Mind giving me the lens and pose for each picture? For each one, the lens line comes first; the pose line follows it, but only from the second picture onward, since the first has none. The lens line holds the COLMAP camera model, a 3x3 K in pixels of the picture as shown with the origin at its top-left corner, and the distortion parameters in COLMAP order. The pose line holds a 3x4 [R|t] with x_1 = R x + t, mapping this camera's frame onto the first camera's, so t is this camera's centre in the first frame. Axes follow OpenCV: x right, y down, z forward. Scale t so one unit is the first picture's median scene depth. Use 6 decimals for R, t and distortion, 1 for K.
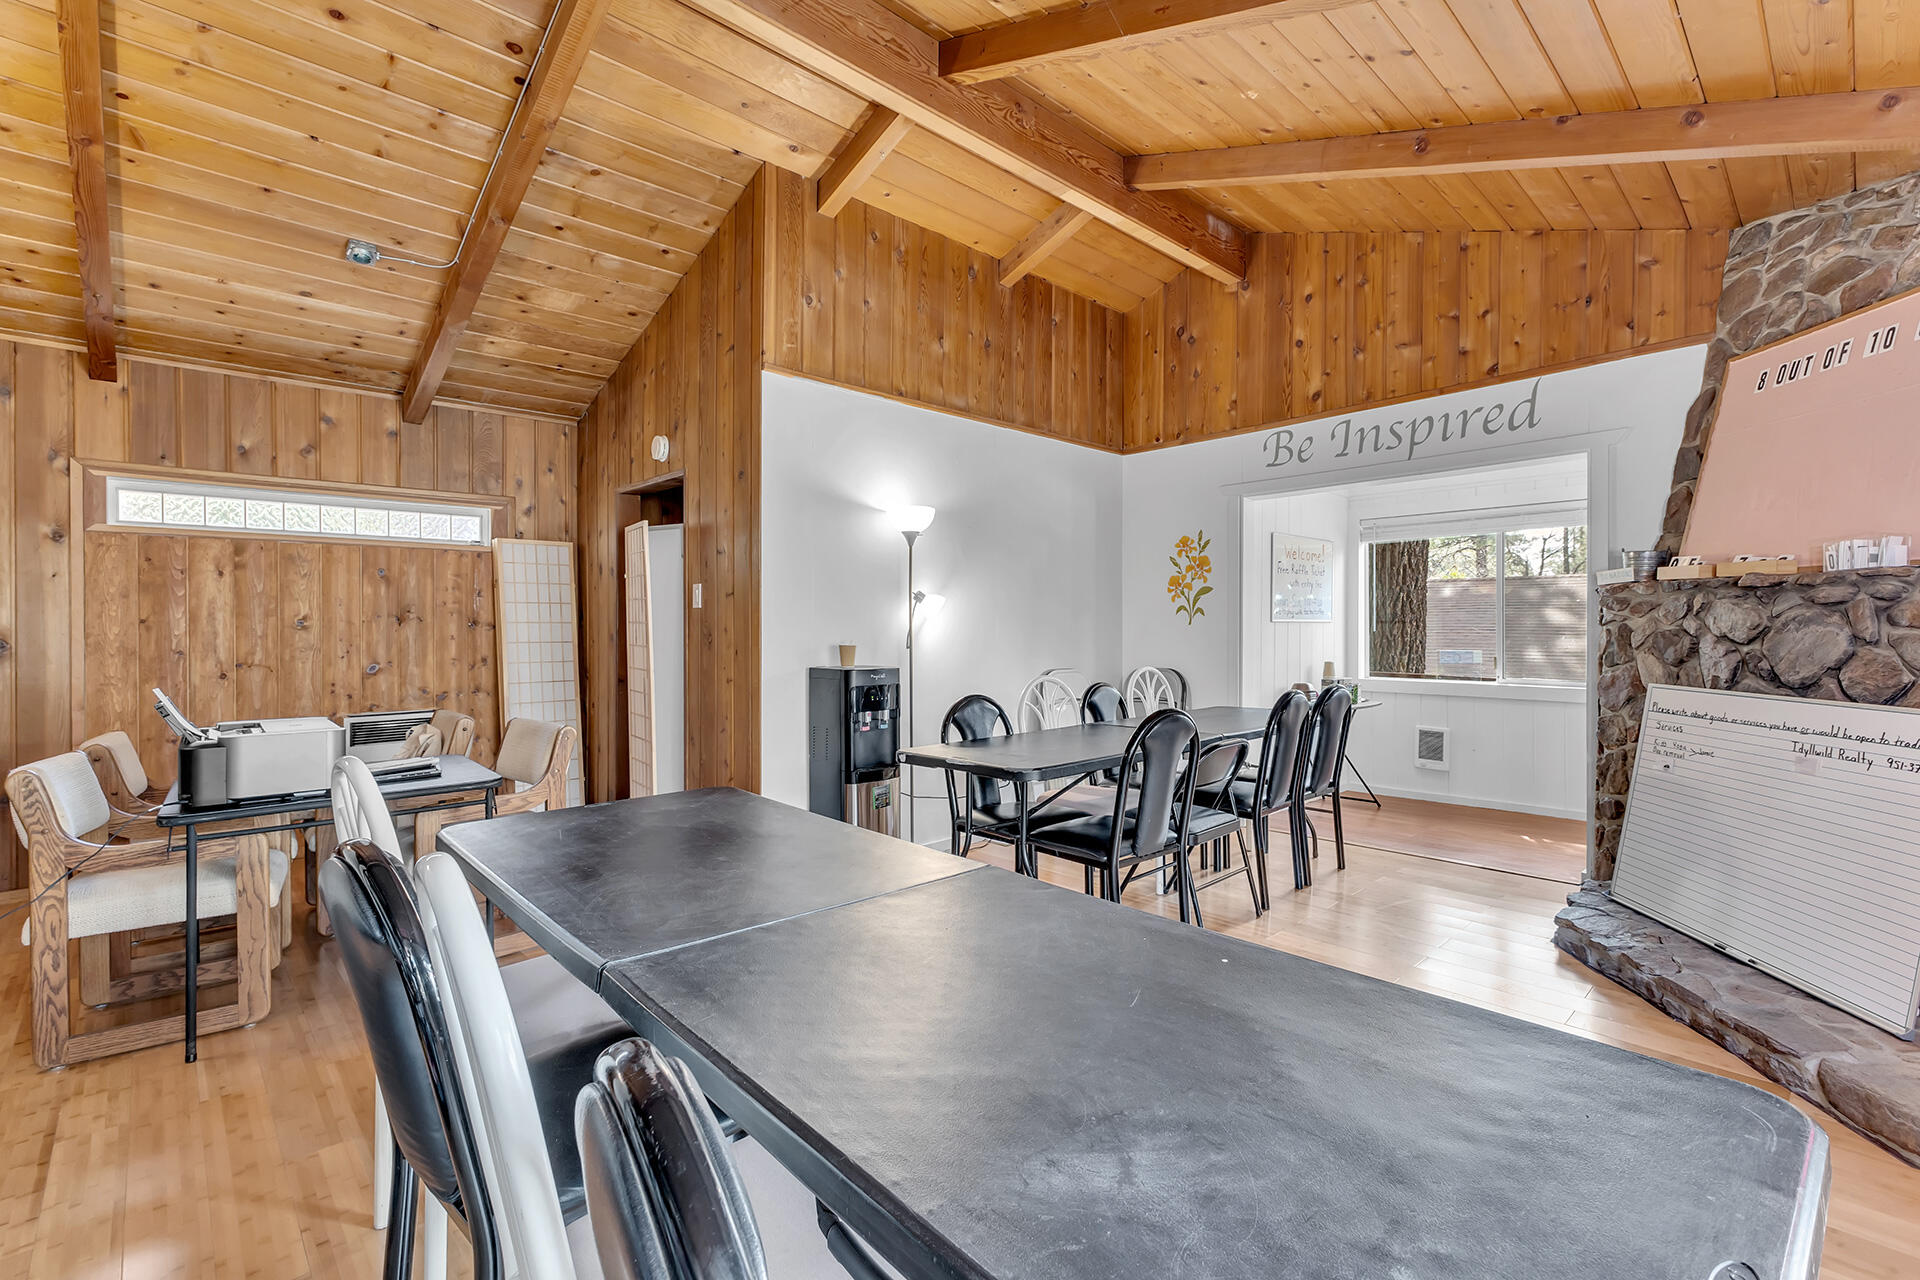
lens RADIAL K [[831.7, 0, 997.3], [0, 831.7, 624.4], [0, 0, 1]] dist [0.001174, -0.000307]
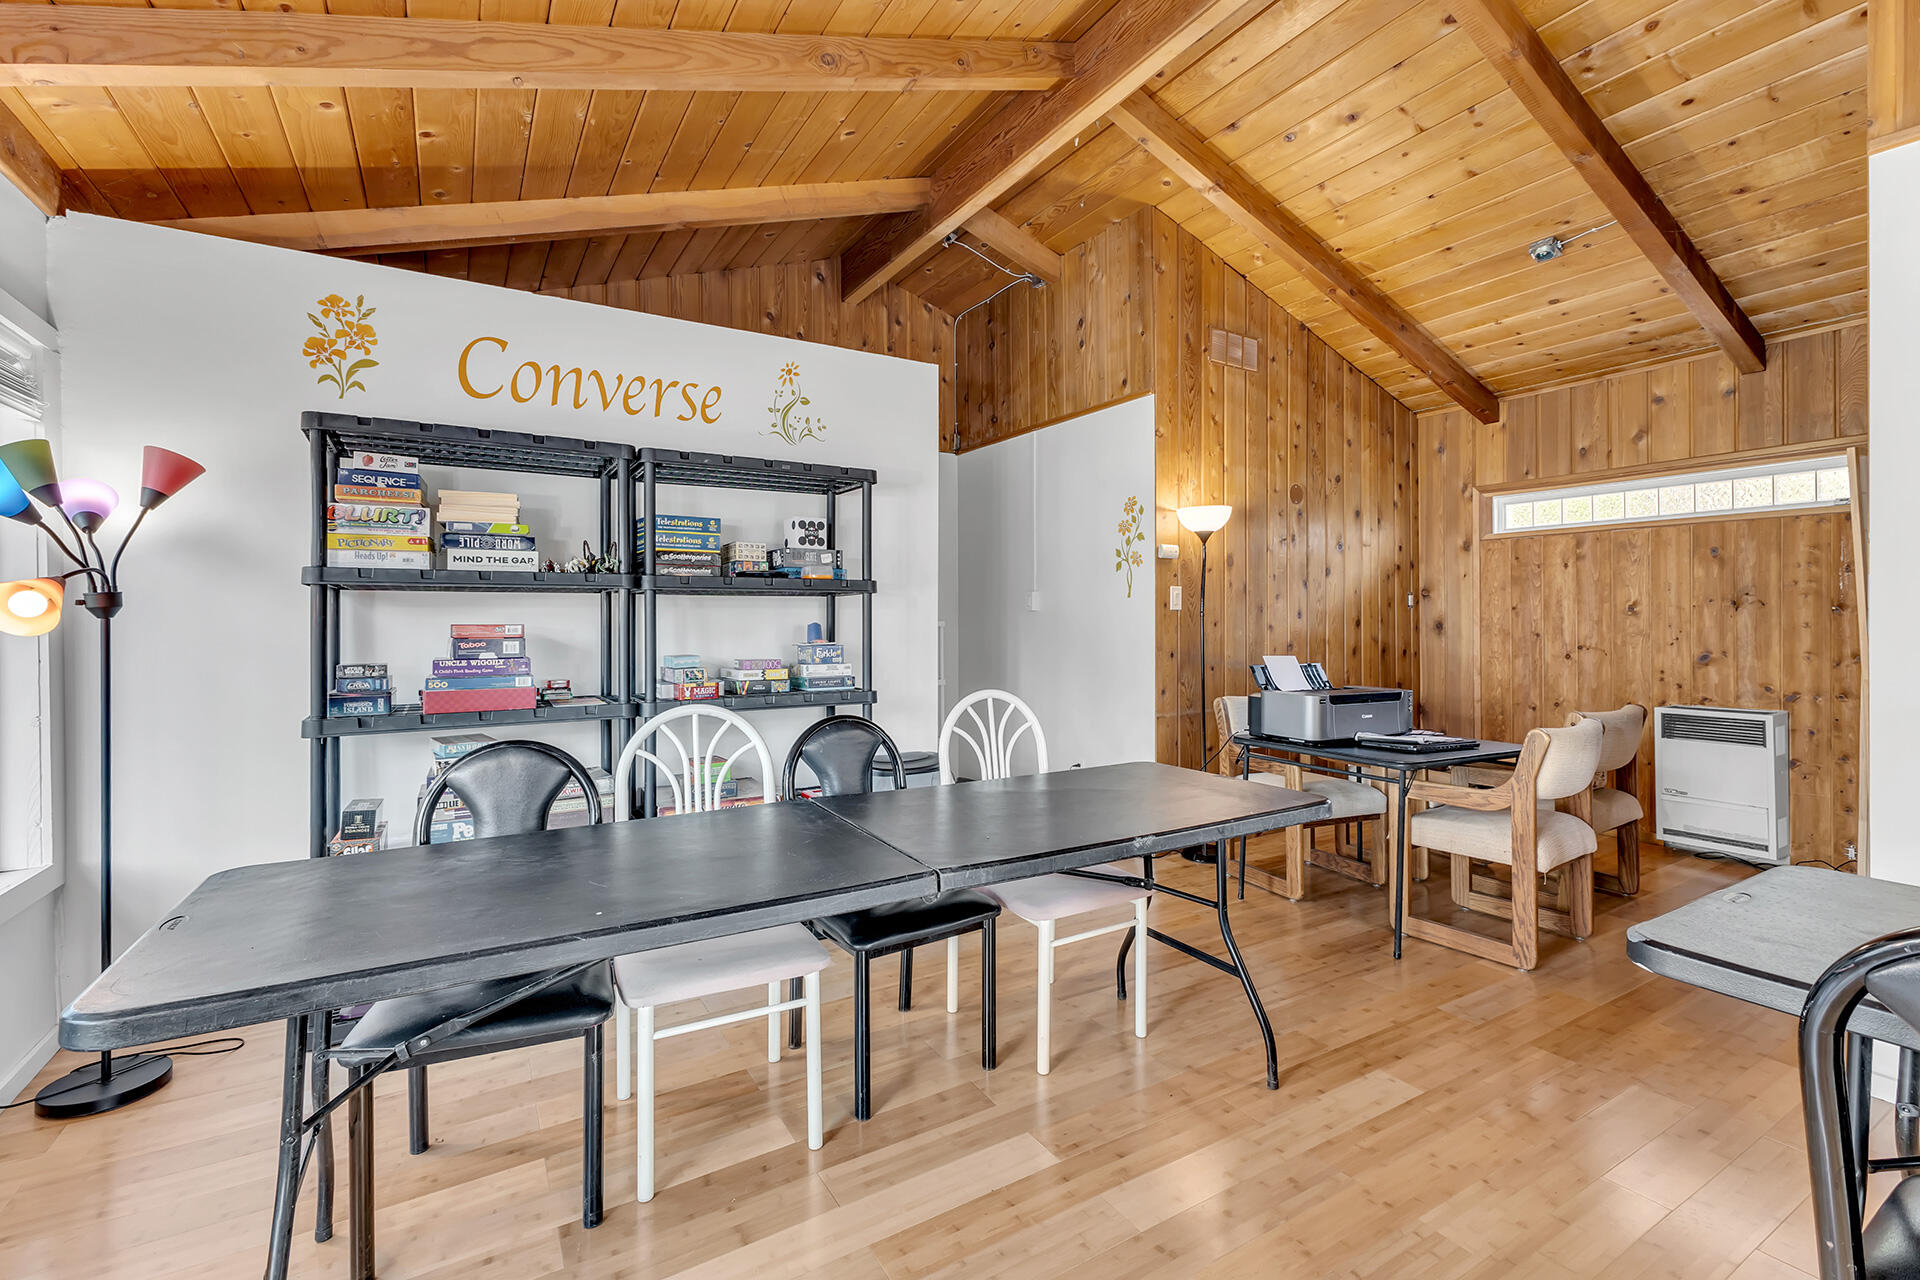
lens RADIAL K [[831.7, 0, 964.5], [0, 831.7, 624.9], [0, 0, 1]] dist [0.001174, -0.000307]
pose [[-0.225114, 0.017686, -0.974172, 0.394704], [0.013247, 0.999798, 0.015090, -0.009477], [0.974242, -0.009508, -0.225303, 0.513502]]
